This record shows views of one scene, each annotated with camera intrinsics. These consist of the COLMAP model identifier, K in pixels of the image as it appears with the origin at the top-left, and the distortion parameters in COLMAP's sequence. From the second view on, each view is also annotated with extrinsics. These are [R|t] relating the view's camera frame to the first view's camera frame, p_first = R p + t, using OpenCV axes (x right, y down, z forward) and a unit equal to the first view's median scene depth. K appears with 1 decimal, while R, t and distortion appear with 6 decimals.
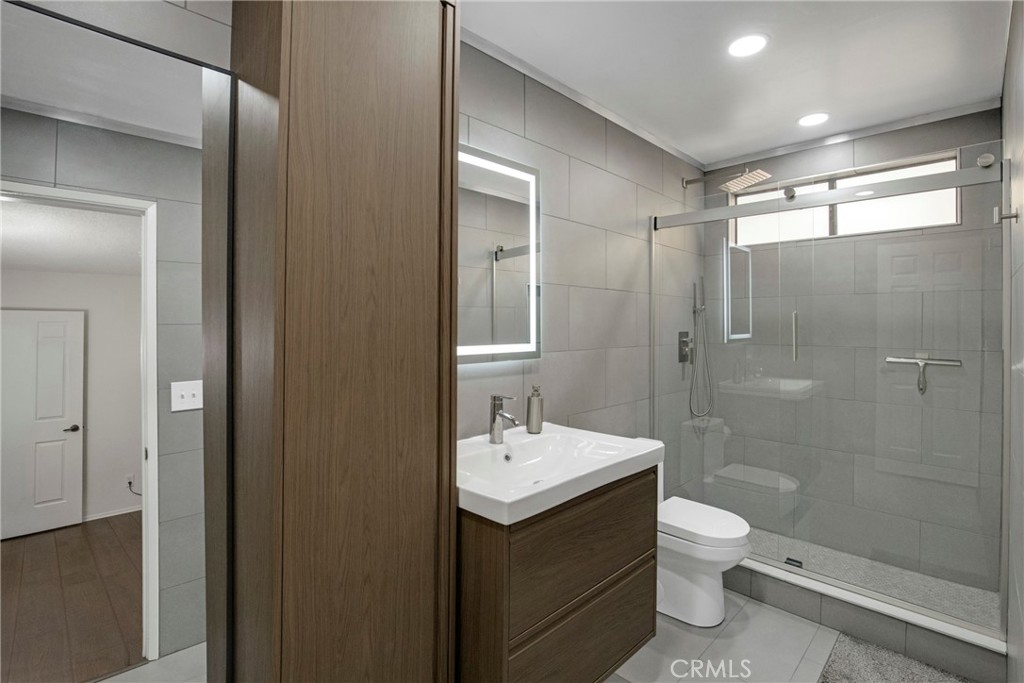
lens RADIAL K [[480.0, 0, 541.2], [0, 480.0, 328.8], [0, 0, 1]] dist [0.000872, 0.000256]
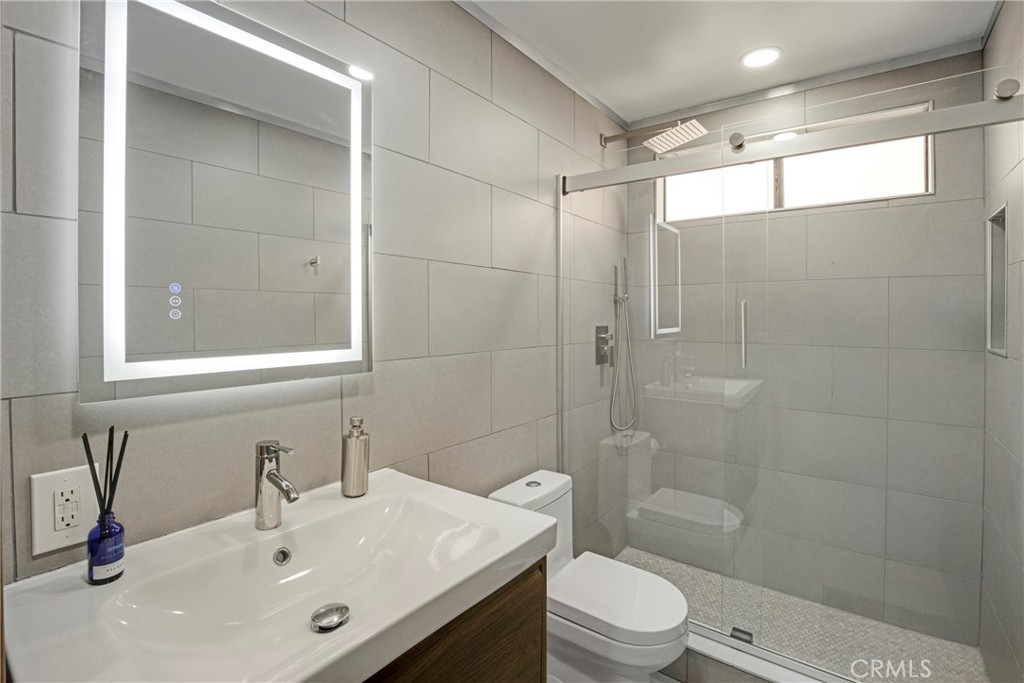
lens RADIAL K [[501.2, 0, 512.2], [0, 501.2, 318.0], [0, 0, 1]] dist [-0.000495, -0.000247]
pose [[0.995297, 0.000336, 0.096873, 0.077540], [0.000128, 0.999989, -0.004788, -0.004083], [-0.096873, 0.004778, 0.995285, 0.212183]]
